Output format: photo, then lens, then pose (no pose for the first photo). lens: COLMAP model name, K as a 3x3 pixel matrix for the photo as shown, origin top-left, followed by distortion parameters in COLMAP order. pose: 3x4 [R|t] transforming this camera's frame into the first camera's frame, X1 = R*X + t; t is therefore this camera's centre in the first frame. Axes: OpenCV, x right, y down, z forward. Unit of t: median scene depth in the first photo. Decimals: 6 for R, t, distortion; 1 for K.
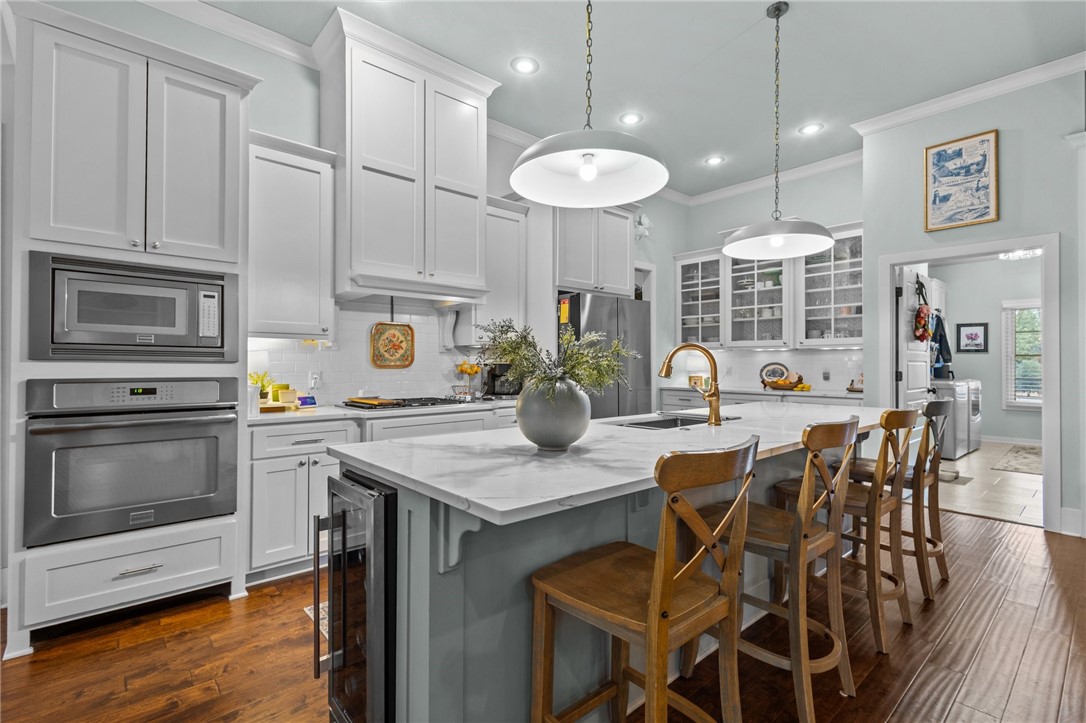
lens RADIAL K [[499.7, 0, 548.0], [0, 499.7, 359.3], [0, 0, 1]] dist [0.000259, -0.000913]
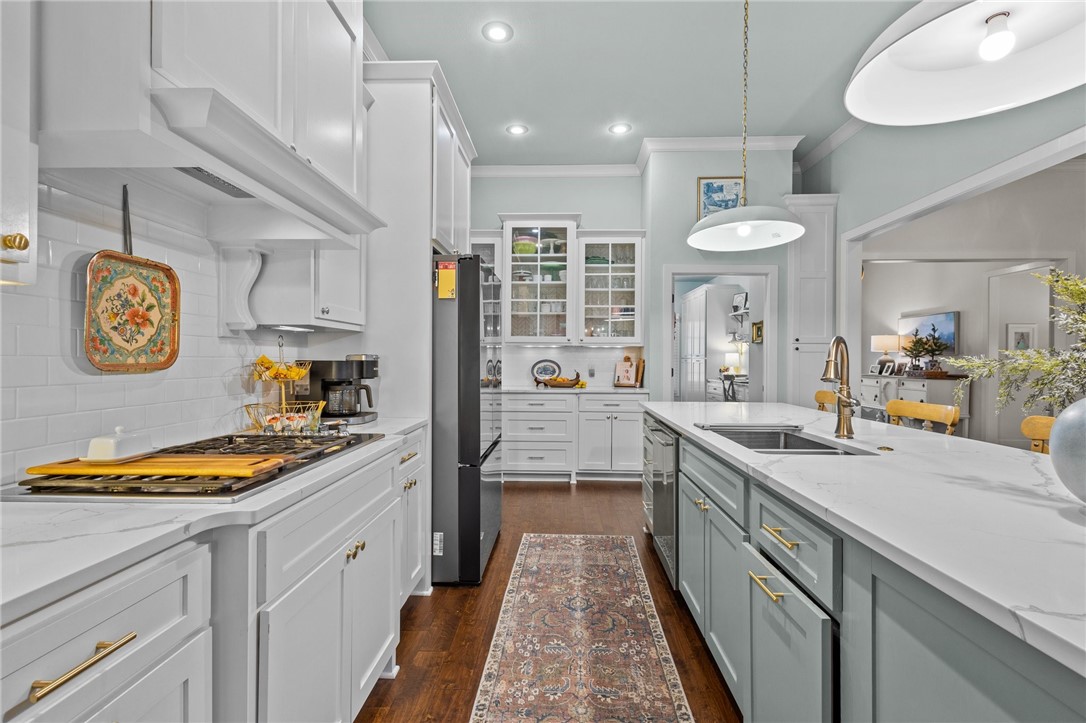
lens RADIAL K [[499.7, 0, 548.0], [0, 499.7, 359.3], [0, 0, 1]] dist [0.000259, -0.000913]
pose [[0.690520, 0.003839, 0.723303, -0.338935], [-0.009741, 0.999945, 0.003992, 0.002469], [-0.723248, -0.009802, 0.690519, 0.448616]]
